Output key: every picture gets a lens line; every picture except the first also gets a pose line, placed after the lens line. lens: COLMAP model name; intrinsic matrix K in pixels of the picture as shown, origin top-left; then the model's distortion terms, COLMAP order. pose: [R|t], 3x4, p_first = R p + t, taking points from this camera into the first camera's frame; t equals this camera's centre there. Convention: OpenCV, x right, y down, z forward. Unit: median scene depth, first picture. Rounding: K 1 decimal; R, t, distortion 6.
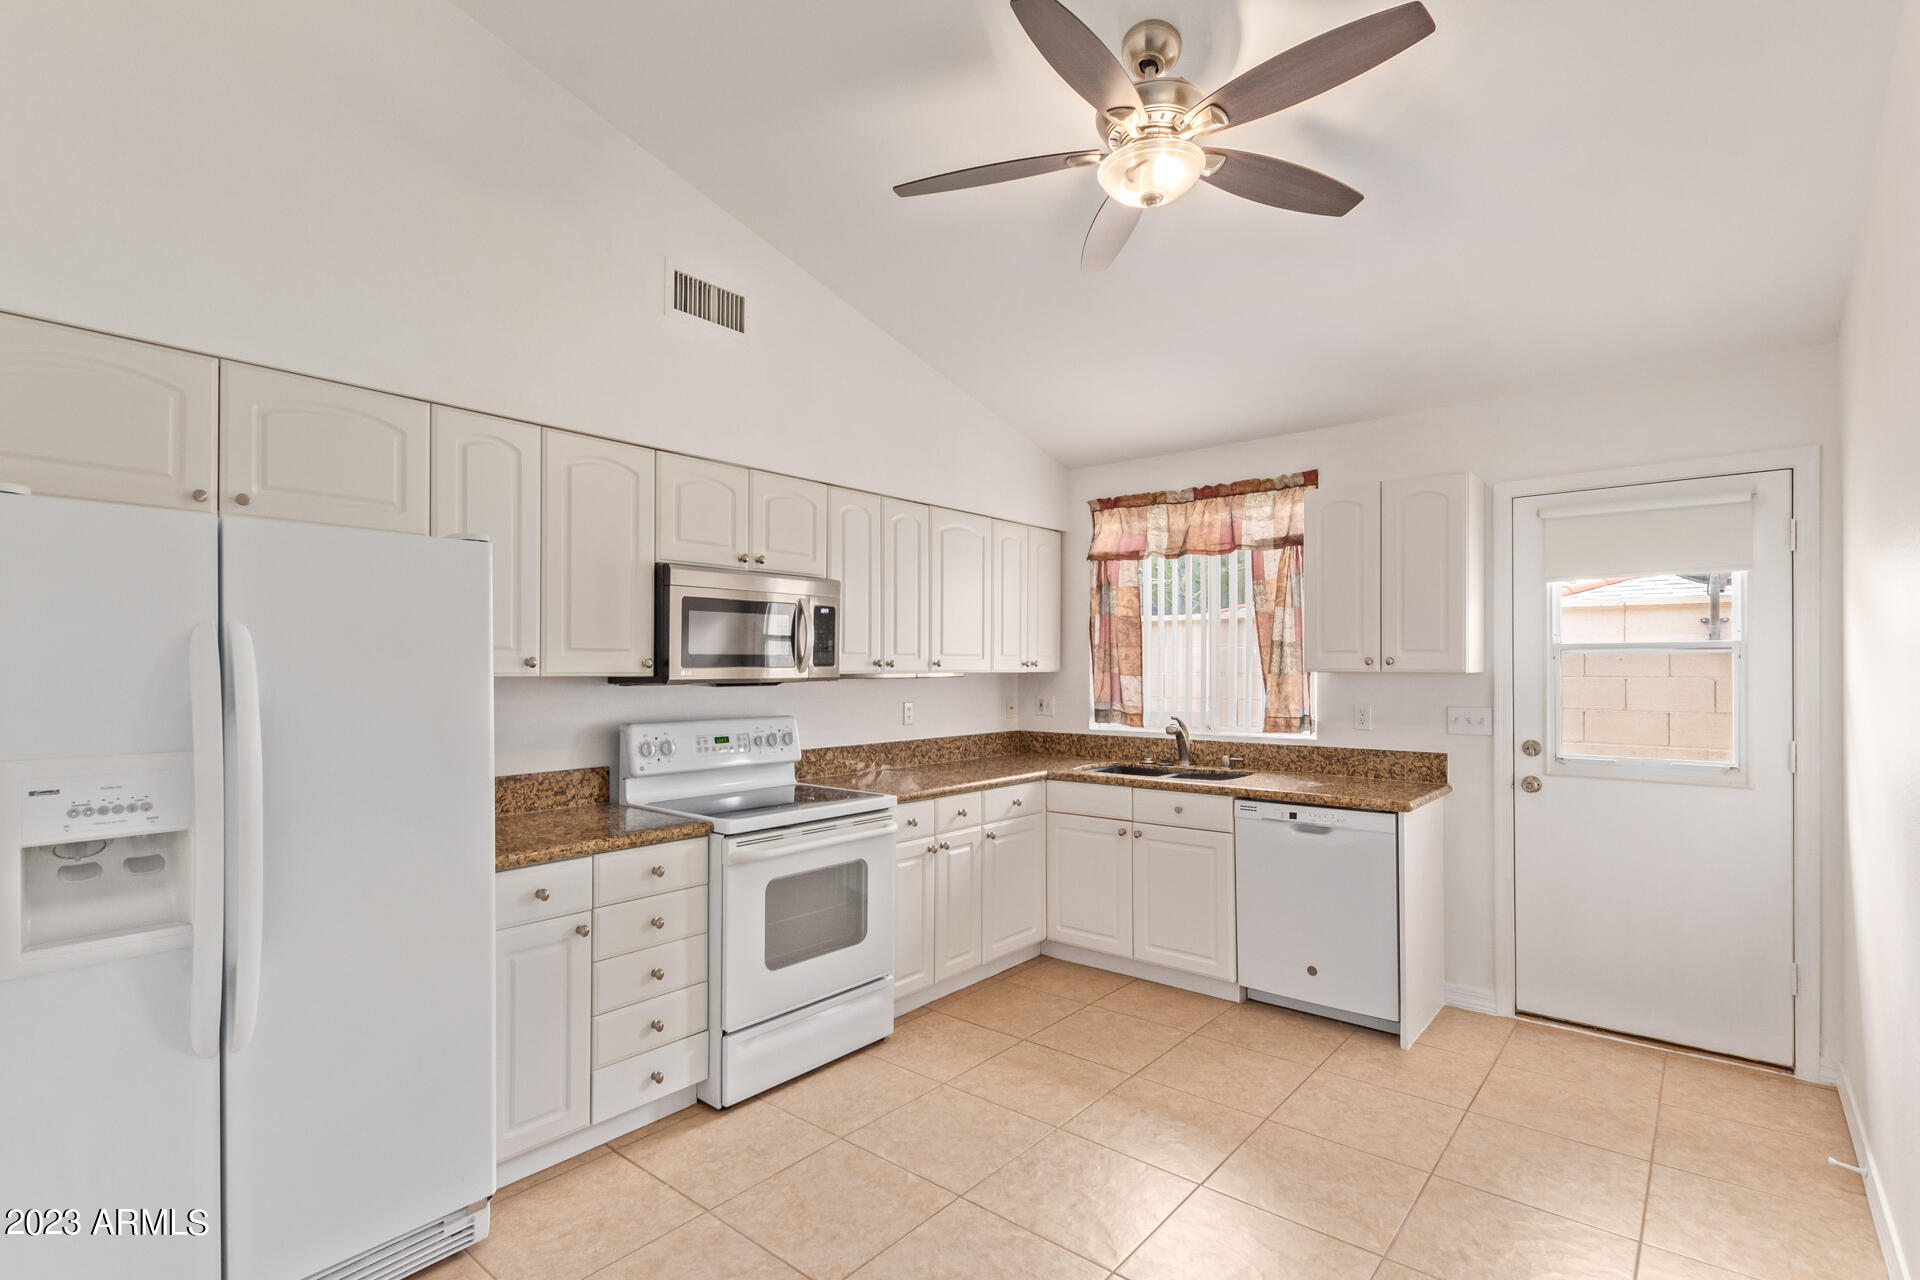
lens RADIAL K [[888.6, 0, 965.8], [0, 888.6, 664.7], [0, 0, 1]] dist [0.001305, -0.001211]
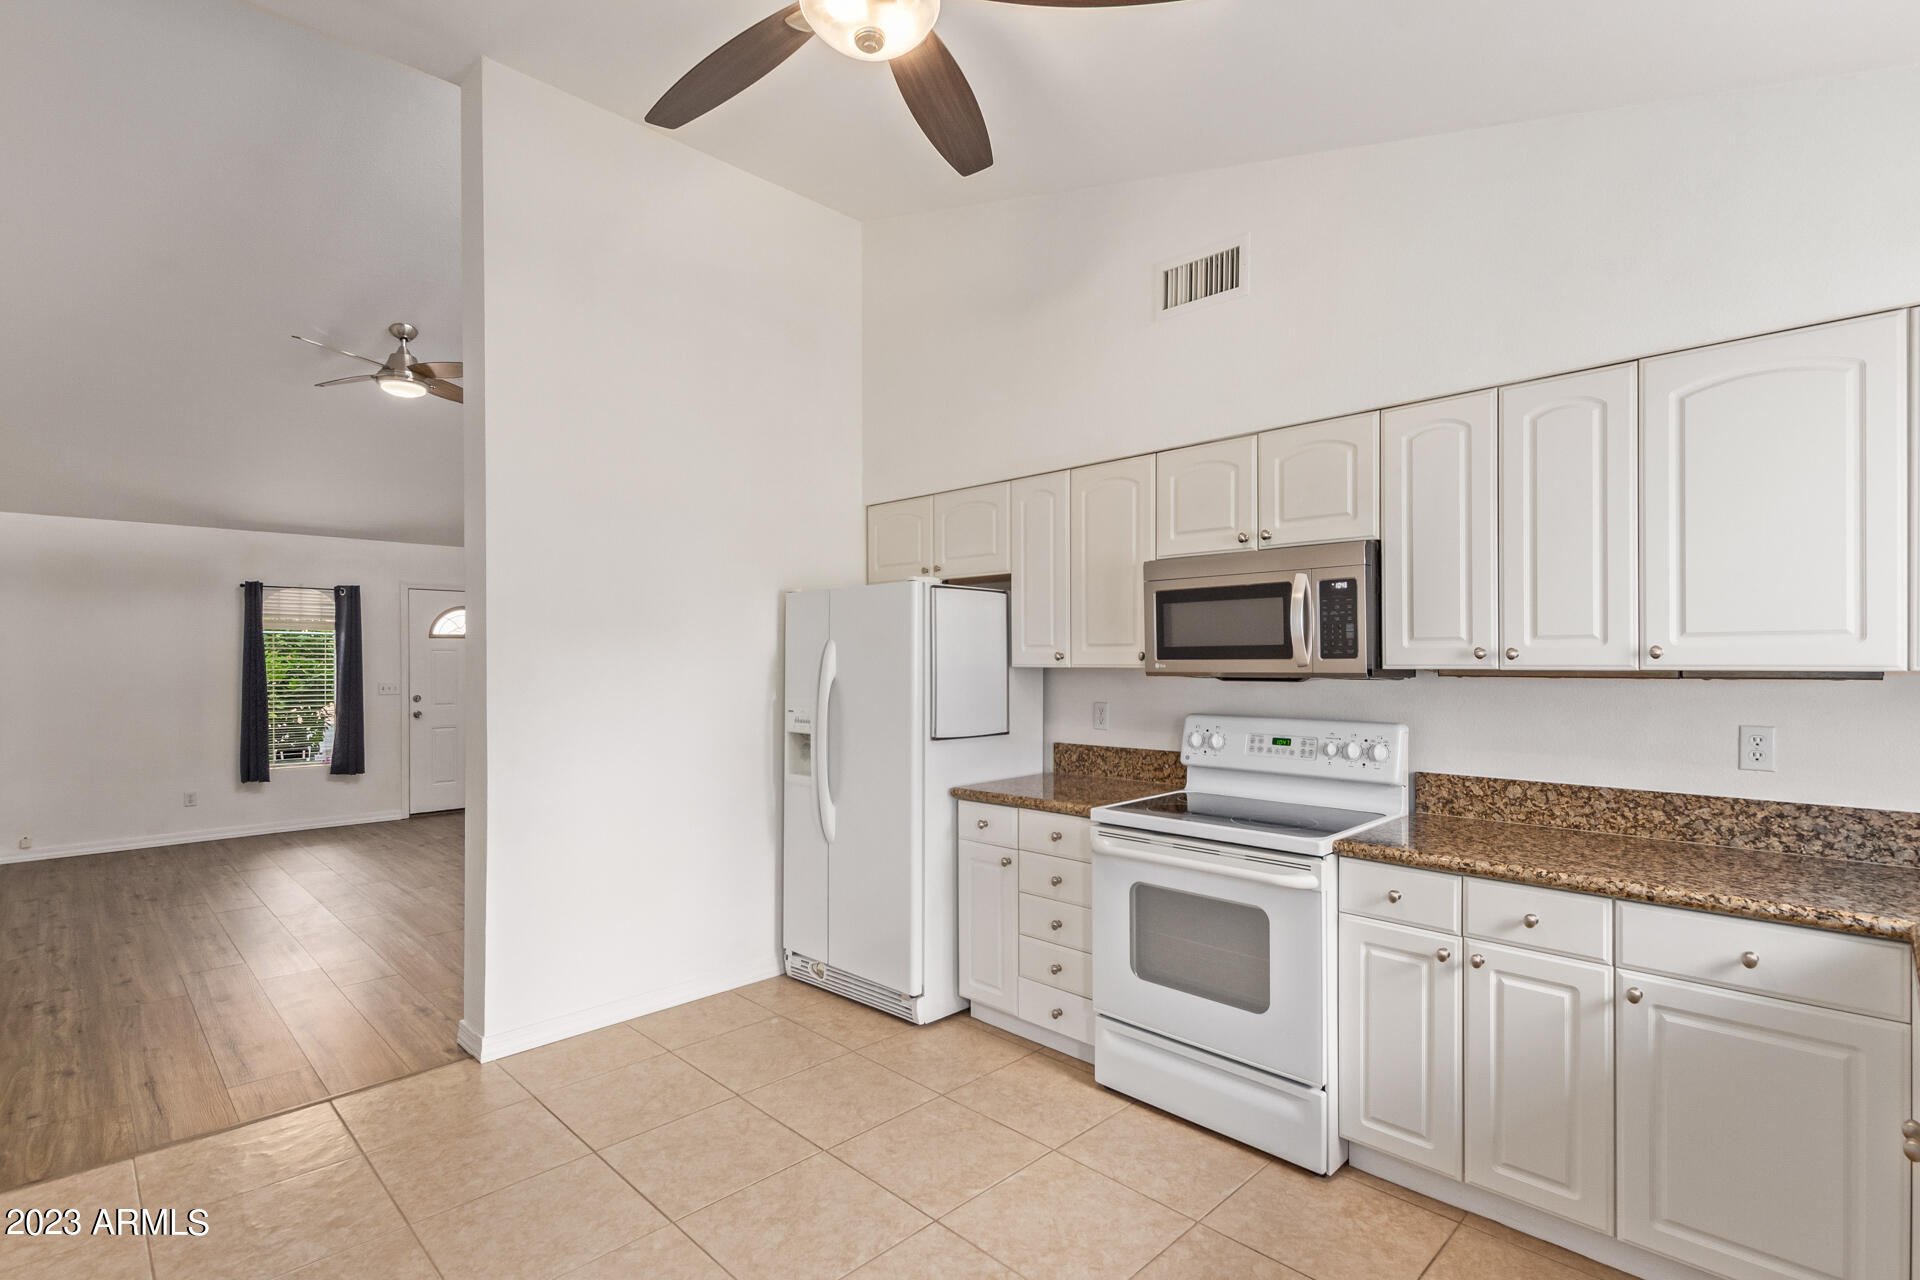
lens RADIAL K [[888.6, 0, 960.5], [0, 888.6, 661.4], [0, 0, 1]] dist [0.001305, -0.001211]
pose [[-0.085471, 0.001340, -0.996340, 0.647935], [0.005026, 0.999987, 0.000913, 0.002094], [0.996328, -0.004929, -0.085476, 0.771987]]
